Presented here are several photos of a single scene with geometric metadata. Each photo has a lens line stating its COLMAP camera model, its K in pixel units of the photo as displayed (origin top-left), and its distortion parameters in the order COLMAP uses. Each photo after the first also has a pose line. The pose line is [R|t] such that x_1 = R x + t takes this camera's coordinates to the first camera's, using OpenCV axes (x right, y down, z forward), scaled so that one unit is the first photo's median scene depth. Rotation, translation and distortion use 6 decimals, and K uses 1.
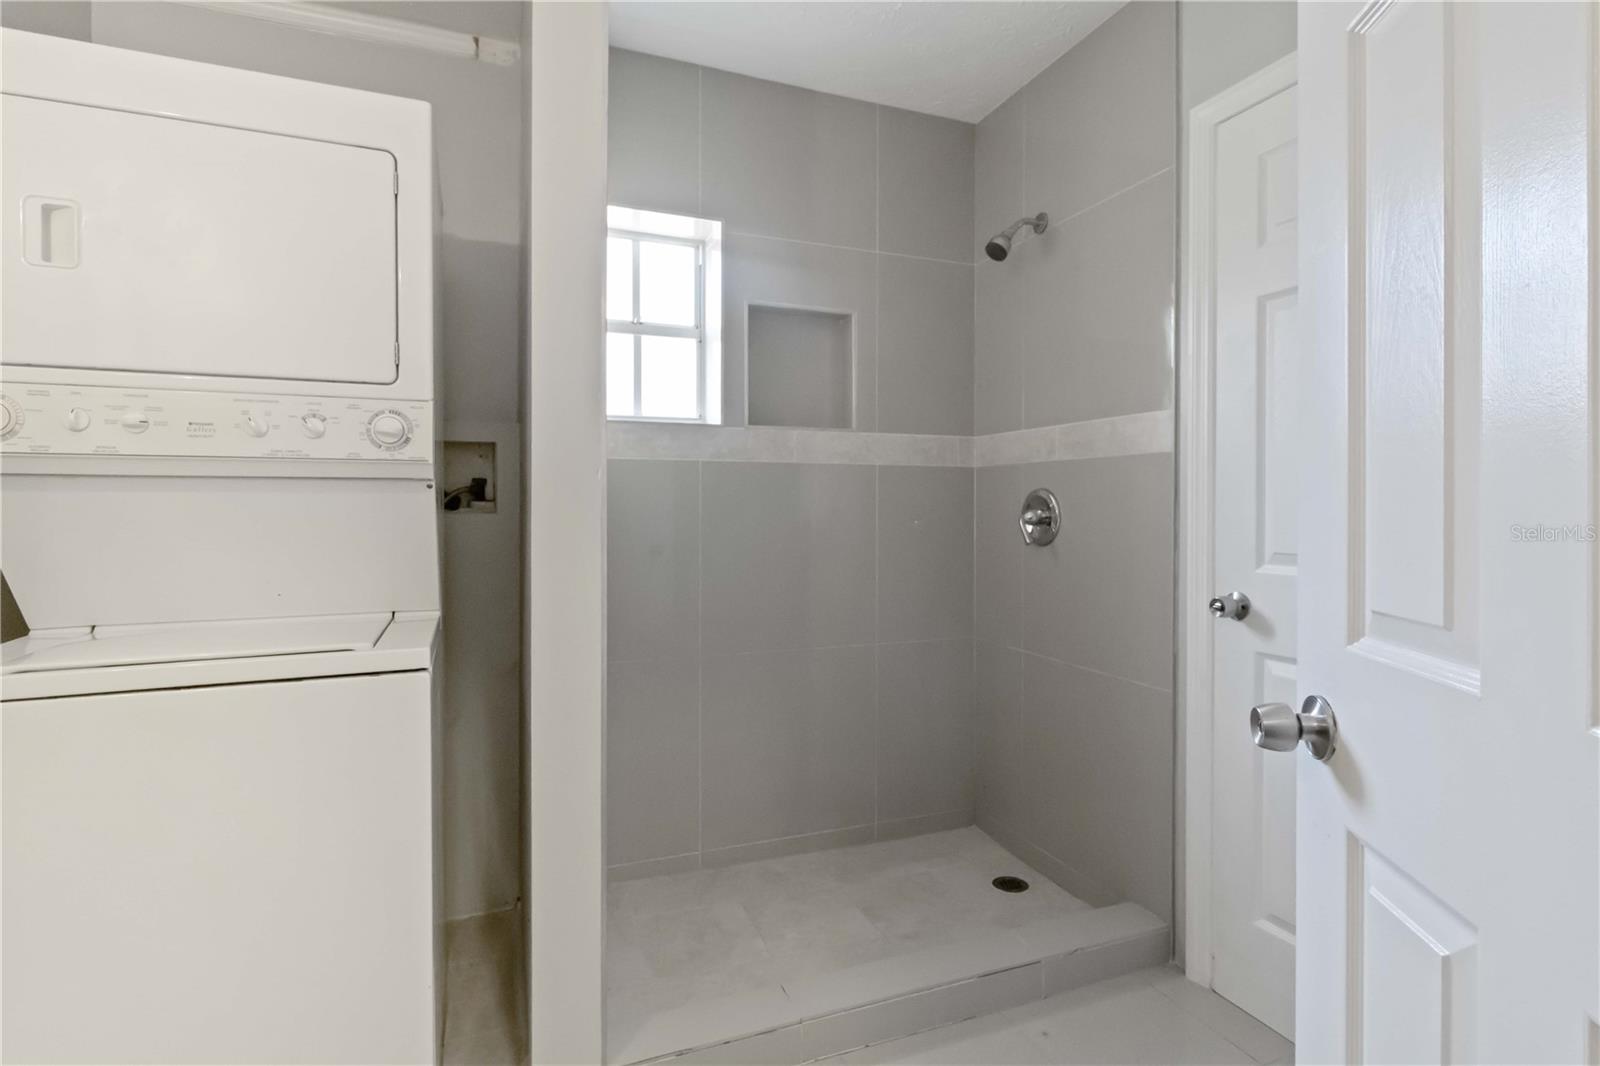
lens RADIAL K [[813.7, 0, 801.4], [0, 813.7, 517.9], [0, 0, 1]] dist [0.002361, 0.000301]
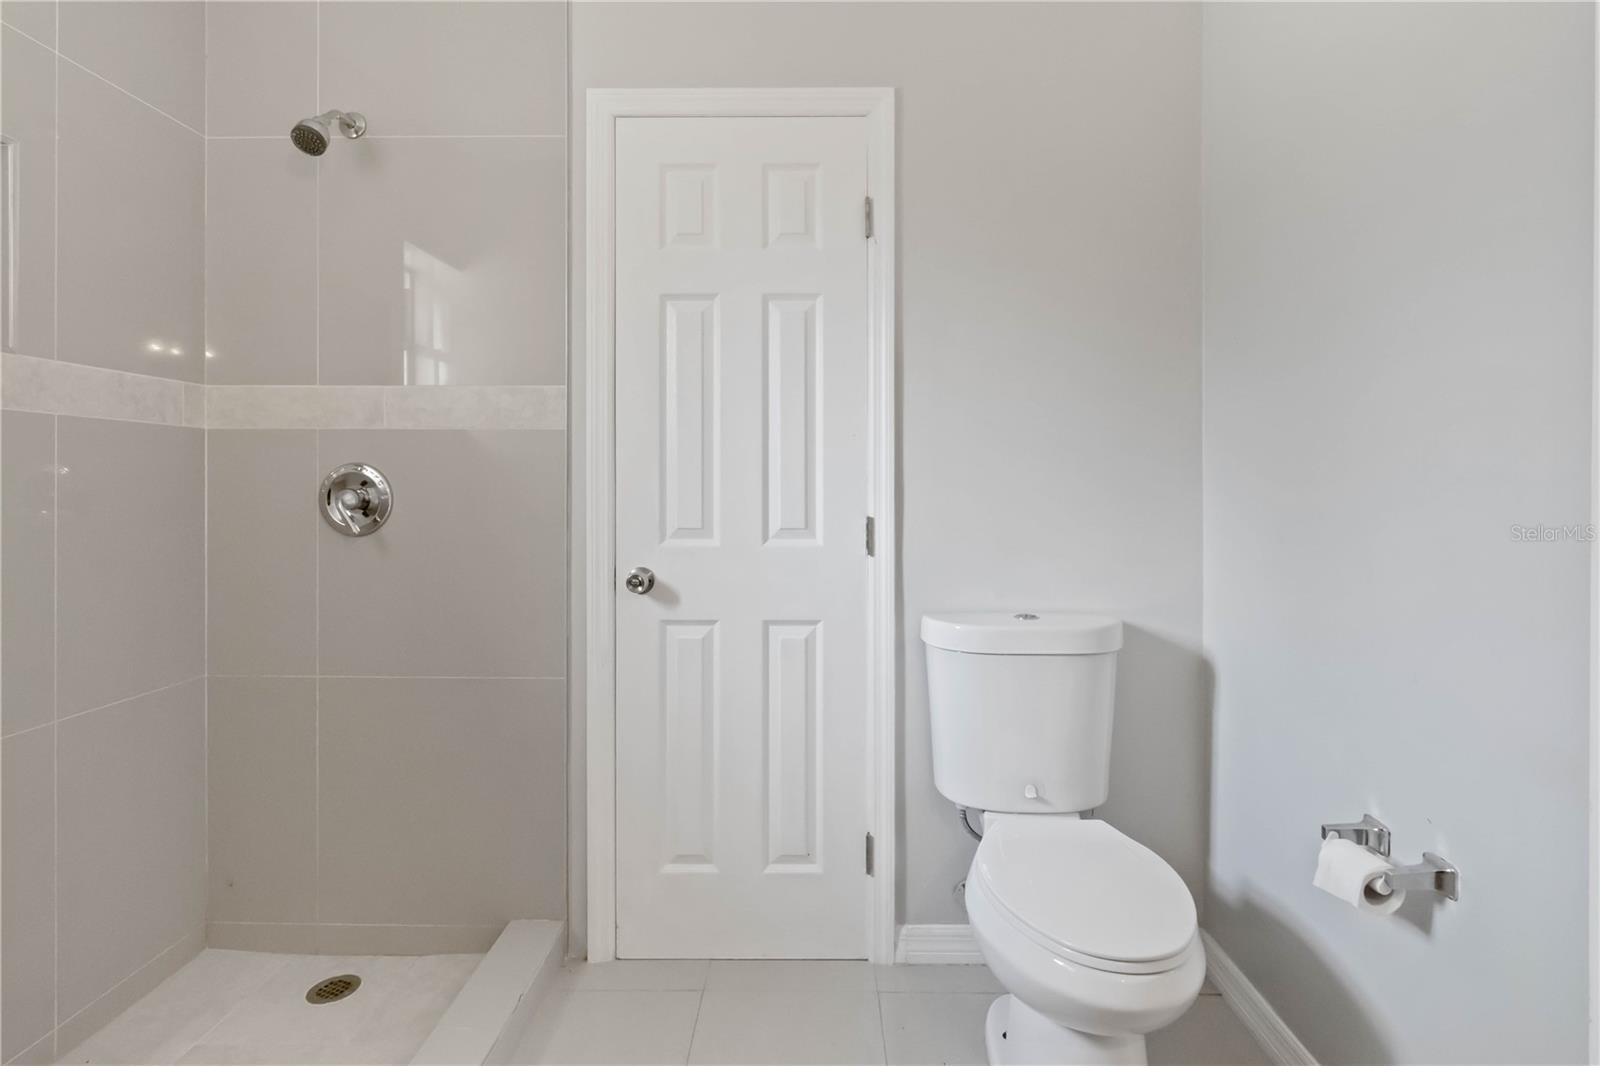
lens RADIAL K [[813.7, 0, 798.1], [0, 813.7, 492.0], [0, 0, 1]] dist [0.002361, 0.000301]
pose [[0.366664, -0.008371, 0.930316, -0.490960], [0.012828, 0.999910, 0.003942, -0.010611], [-0.930265, 0.010489, 0.366739, 0.559348]]
